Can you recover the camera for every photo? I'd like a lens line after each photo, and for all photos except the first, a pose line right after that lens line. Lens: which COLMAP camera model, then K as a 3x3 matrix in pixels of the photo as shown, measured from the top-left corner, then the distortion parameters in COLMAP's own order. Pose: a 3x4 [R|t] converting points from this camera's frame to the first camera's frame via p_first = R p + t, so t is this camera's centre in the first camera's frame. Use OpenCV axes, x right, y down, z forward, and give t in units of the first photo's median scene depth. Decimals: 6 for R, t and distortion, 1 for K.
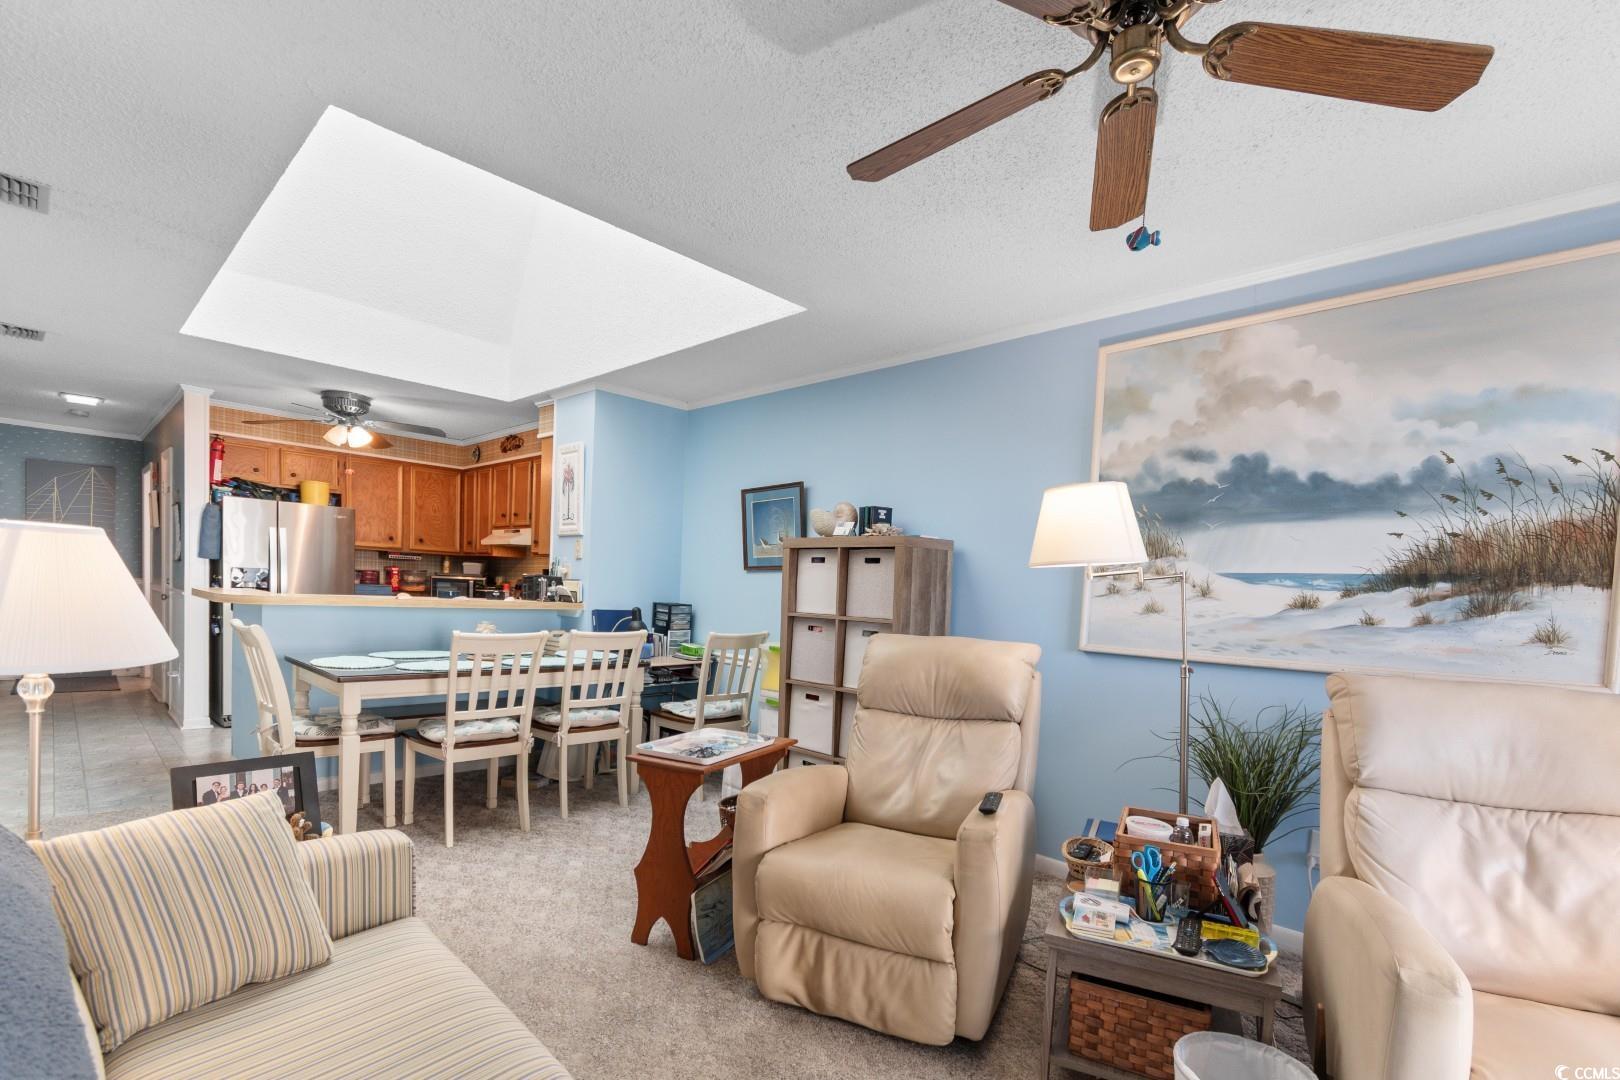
lens RADIAL K [[720.0, 0, 814.1], [0, 720.0, 625.9], [0, 0, 1]] dist [0.000581, -0.000069]
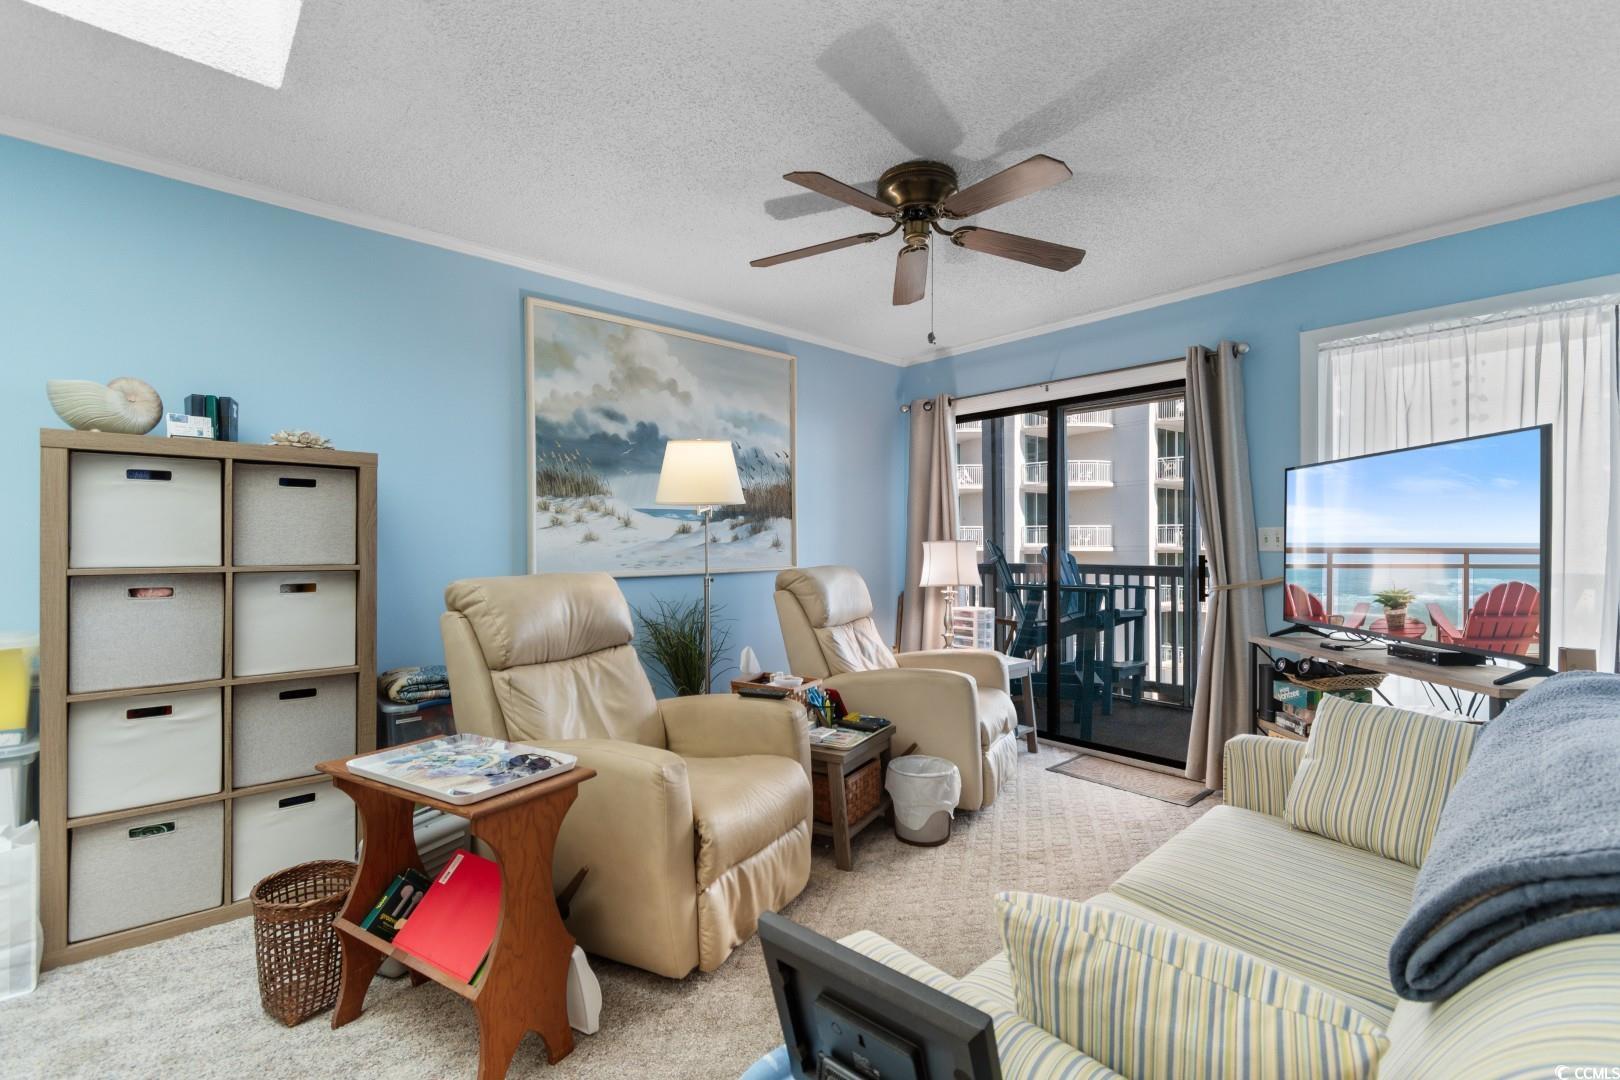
lens RADIAL K [[708.3, 0, 809.6], [0, 708.3, 548.4], [0, 0, 1]] dist [0.002166, 0.000565]
pose [[0.085578, -0.043389, 0.995386, -0.357235], [0.057549, 0.997599, 0.038538, -0.016124], [-0.994668, 0.053986, 0.087869, 0.287374]]
